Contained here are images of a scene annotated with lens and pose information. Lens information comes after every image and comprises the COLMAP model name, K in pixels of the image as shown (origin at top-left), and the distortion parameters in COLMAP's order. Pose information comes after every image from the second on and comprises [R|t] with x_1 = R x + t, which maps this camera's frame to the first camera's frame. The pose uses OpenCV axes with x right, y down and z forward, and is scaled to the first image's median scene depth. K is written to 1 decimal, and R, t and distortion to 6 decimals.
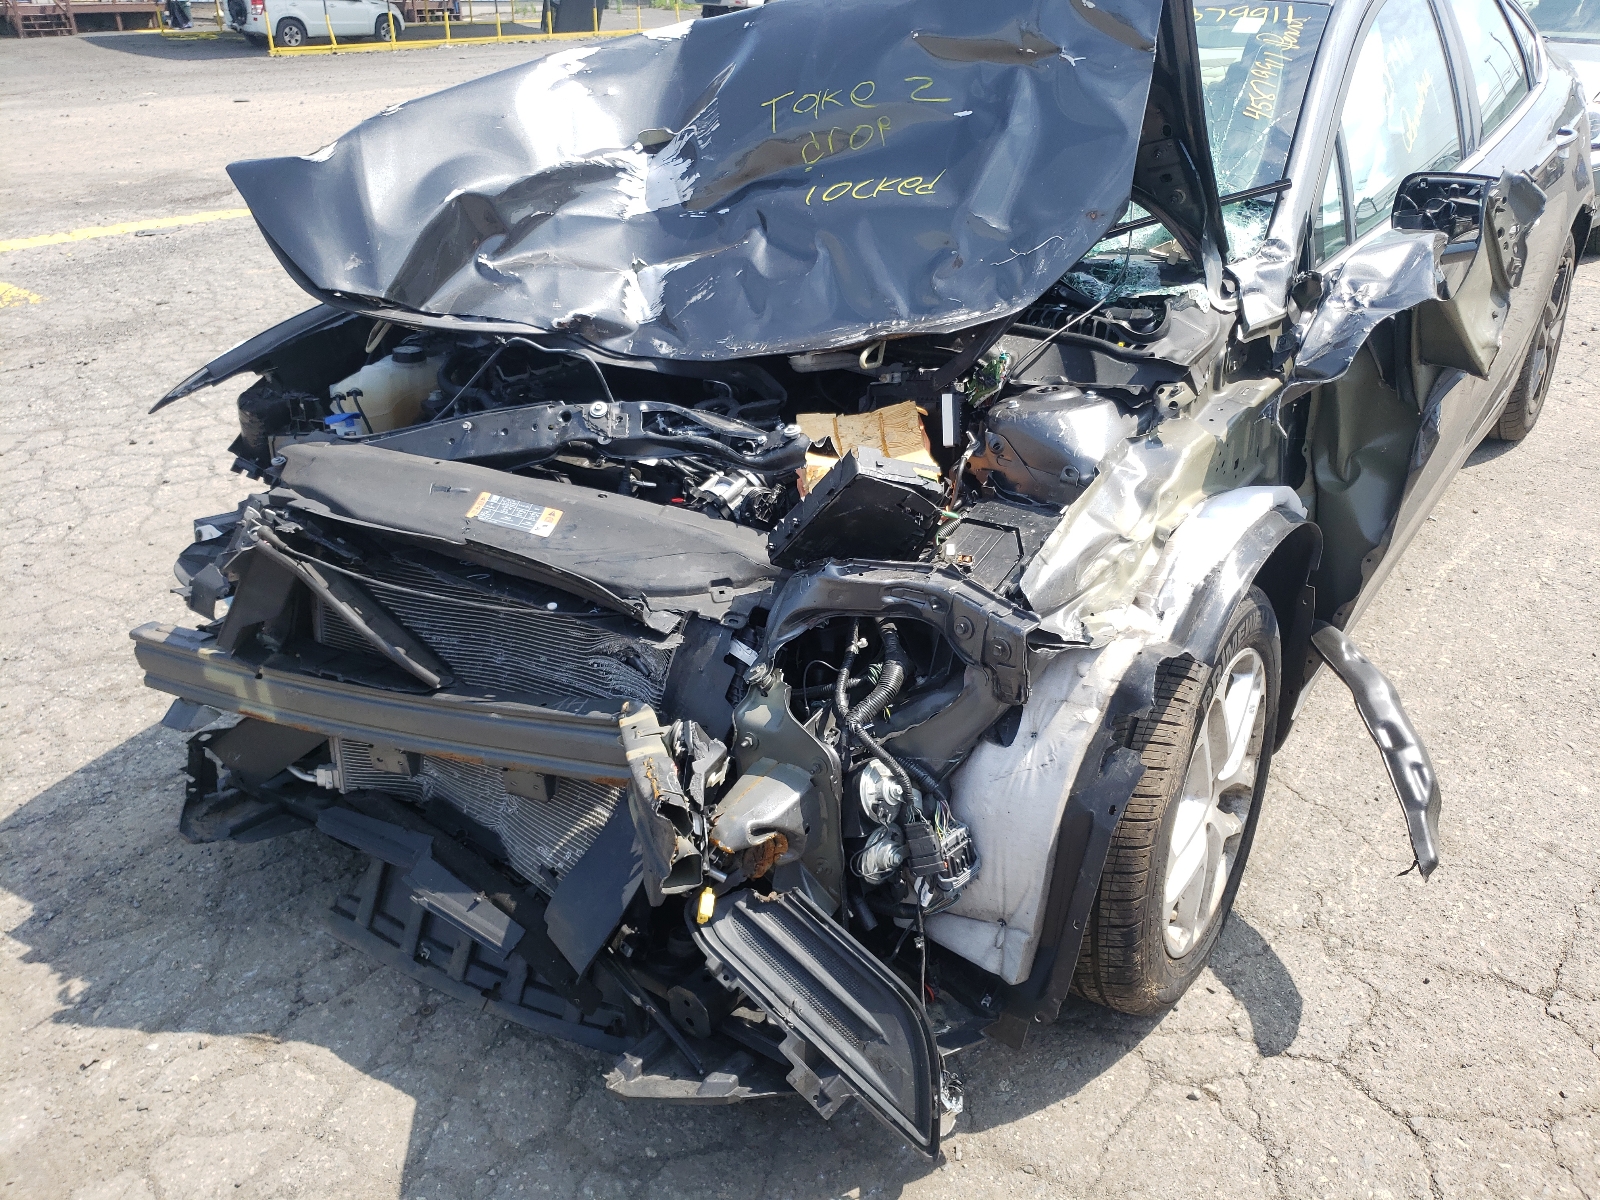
lens RADIAL K [[1301.6, 0, 800.0], [0, 1301.6, 600.0], [0, 0, 1]] dist [0.031829, -0.009594]
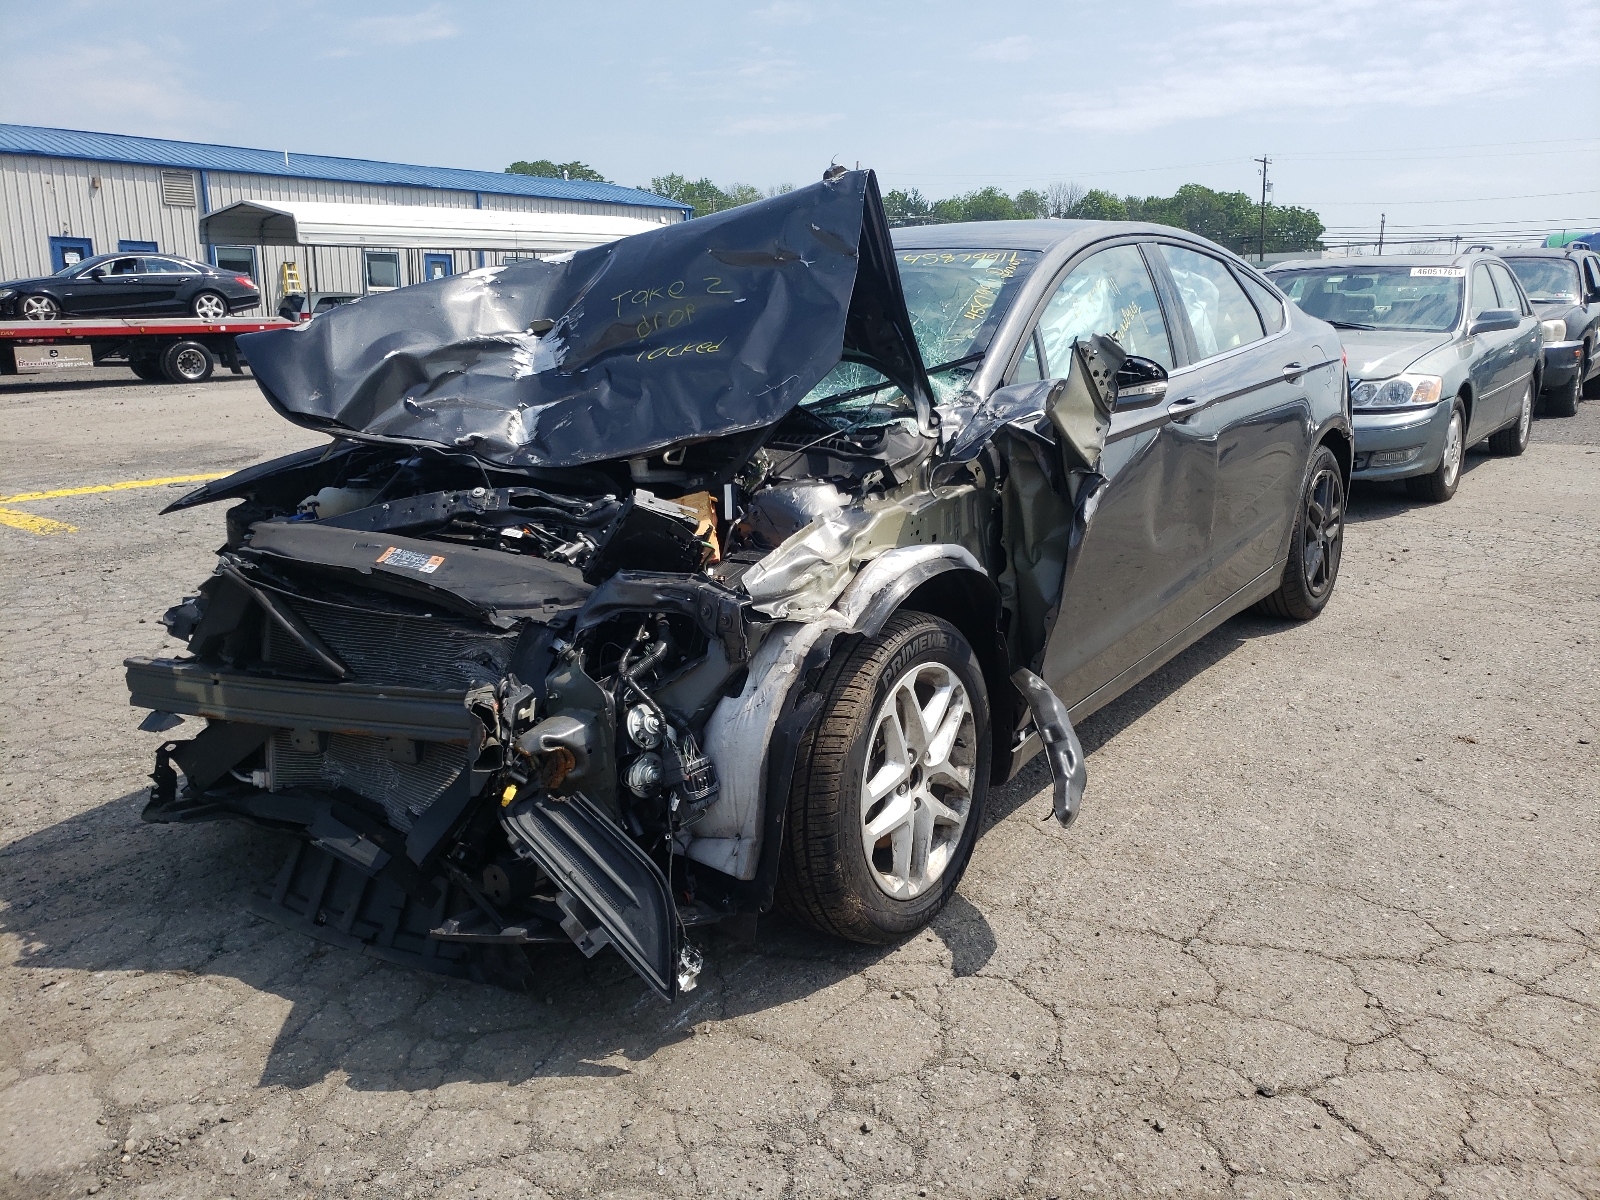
lens RADIAL K [[1329.5, 0, 800.0], [0, 1329.5, 600.0], [0, 0, 1]] dist [0.032766, 0.006665]
pose [[0.999849, 0.011130, -0.013376, 0.211625], [-0.013917, 0.972912, -0.230758, 0.292556], [0.010445, 0.230909, 0.972919, -0.365276]]
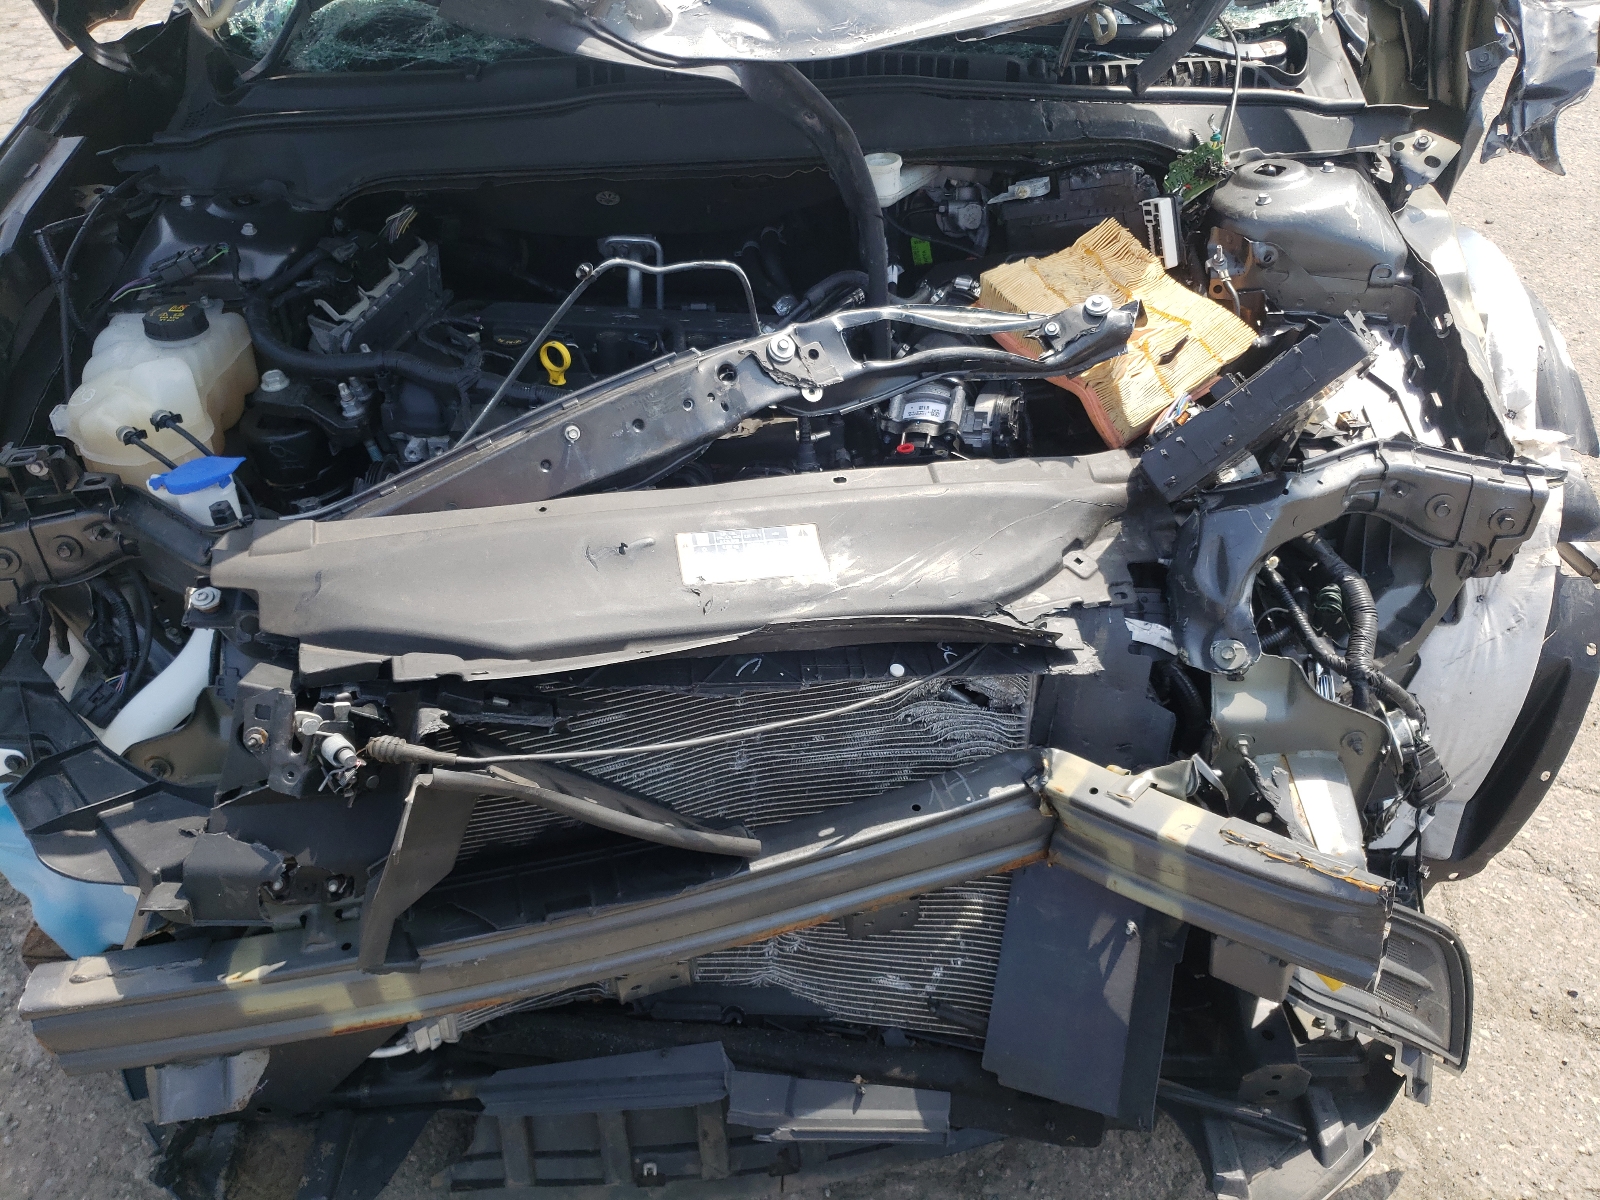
lens RADIAL K [[1301.6, 0, 800.0], [0, 1301.6, 600.0], [0, 0, 1]] dist [0.031829, -0.009594]
pose [[0.806248, -0.363879, 0.466430, -0.486694], [0.251881, 0.924564, 0.285897, -0.211973], [-0.535276, -0.113019, 0.837082, 0.453982]]
